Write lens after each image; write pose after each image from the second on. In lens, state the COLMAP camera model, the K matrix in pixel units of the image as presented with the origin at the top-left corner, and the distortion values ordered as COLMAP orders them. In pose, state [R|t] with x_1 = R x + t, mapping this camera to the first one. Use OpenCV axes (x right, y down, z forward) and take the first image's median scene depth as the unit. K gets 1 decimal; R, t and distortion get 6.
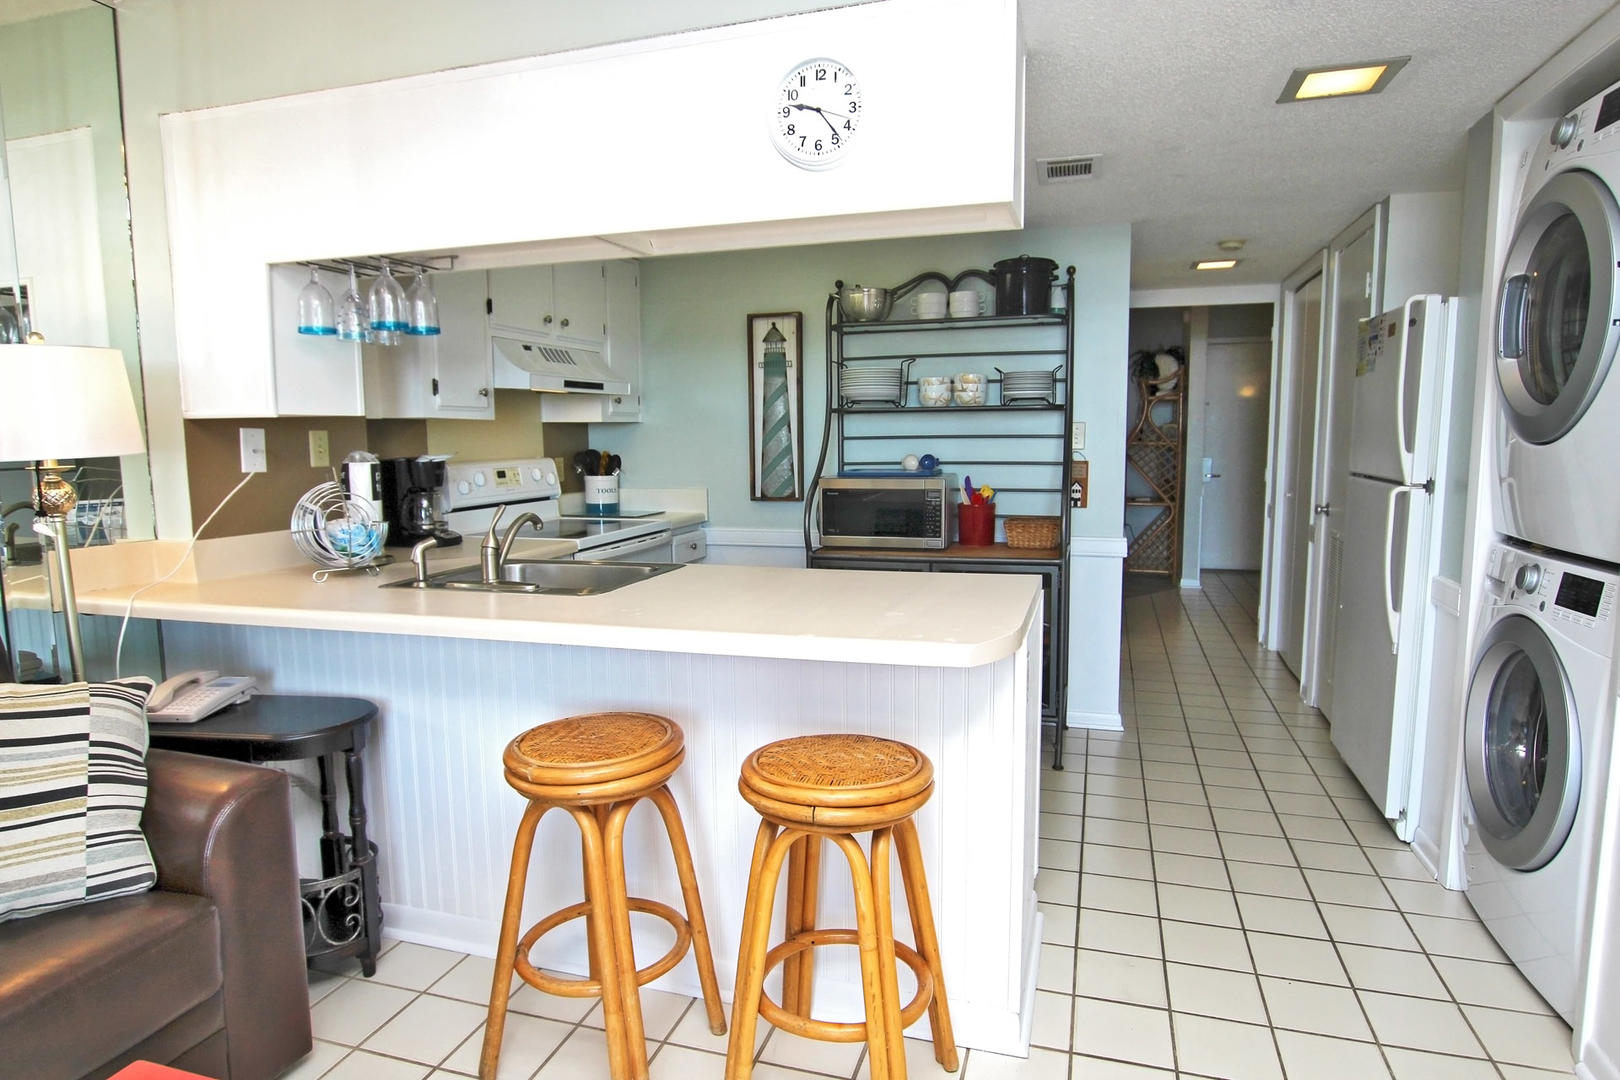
lens RADIAL K [[913.5, 0, 814.5], [0, 913.5, 540.1], [0, 0, 1]] dist [-0.037732, 0.026030]
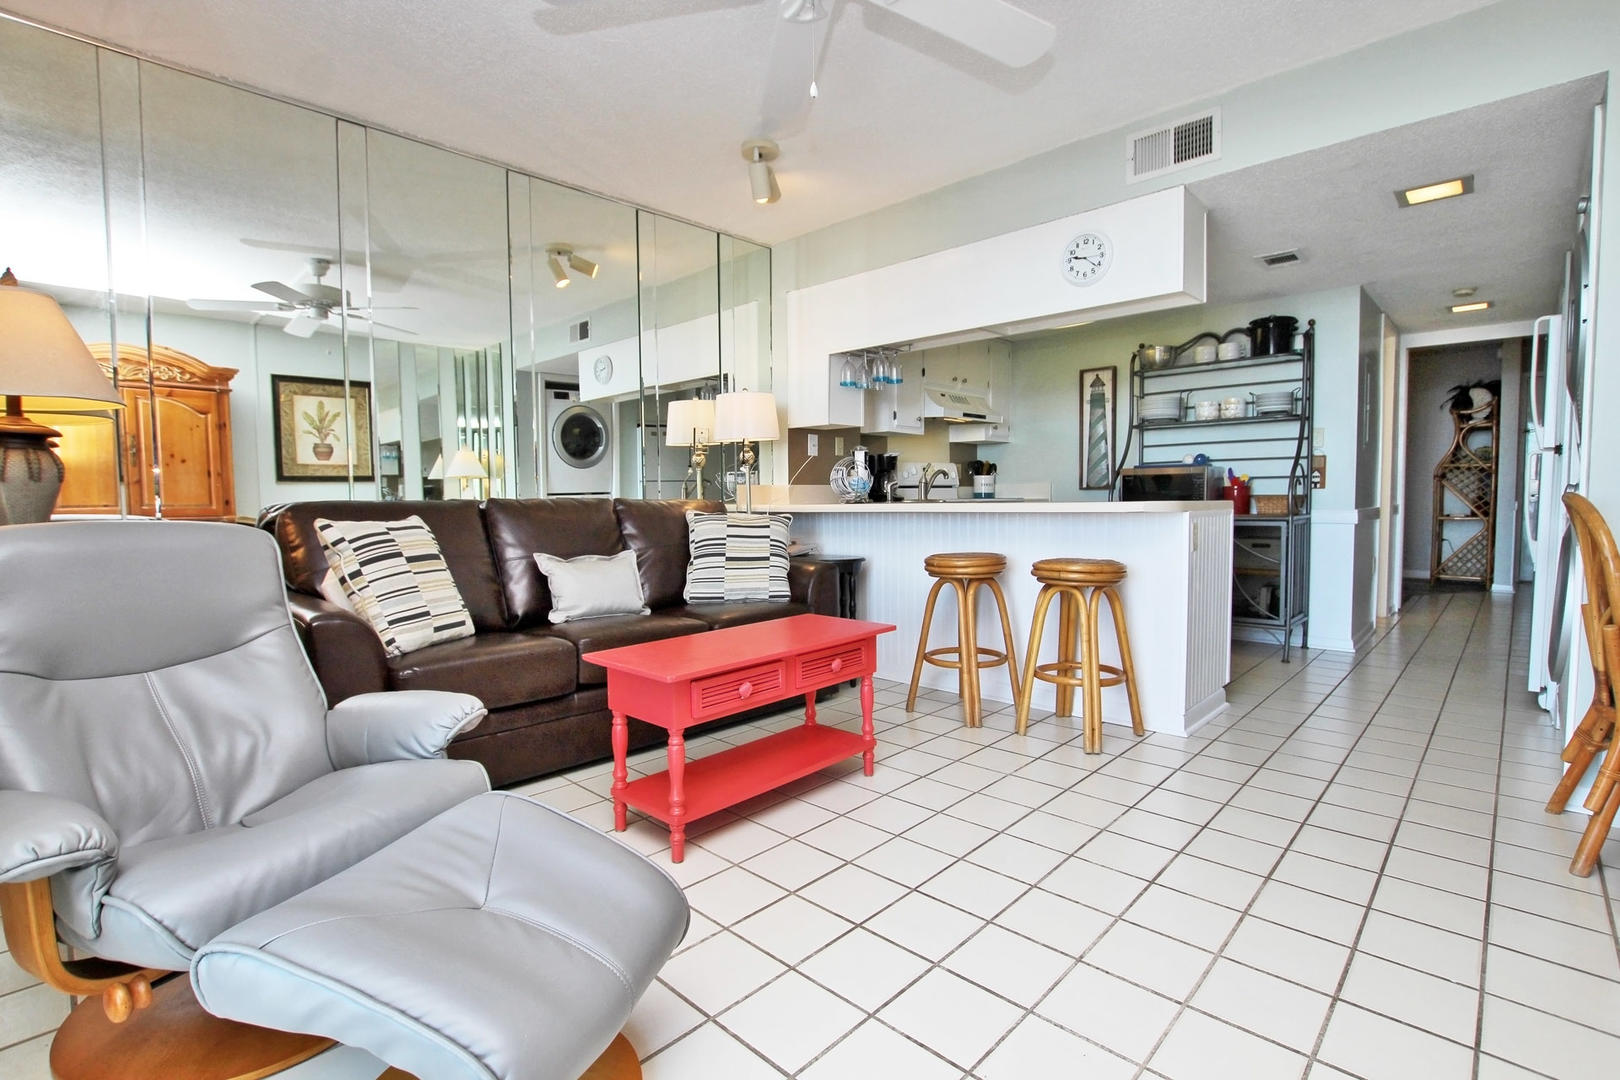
lens RADIAL K [[754.9, 0, 810.0], [0, 754.9, 540.0], [0, 0, 1]] dist [-0.035670, 0.006880]
pose [[0.891780, 0.027598, -0.451627, 0.115331], [-0.051466, 0.997847, -0.040648, 0.134341], [0.449533, 0.059492, 0.891280, -0.380588]]
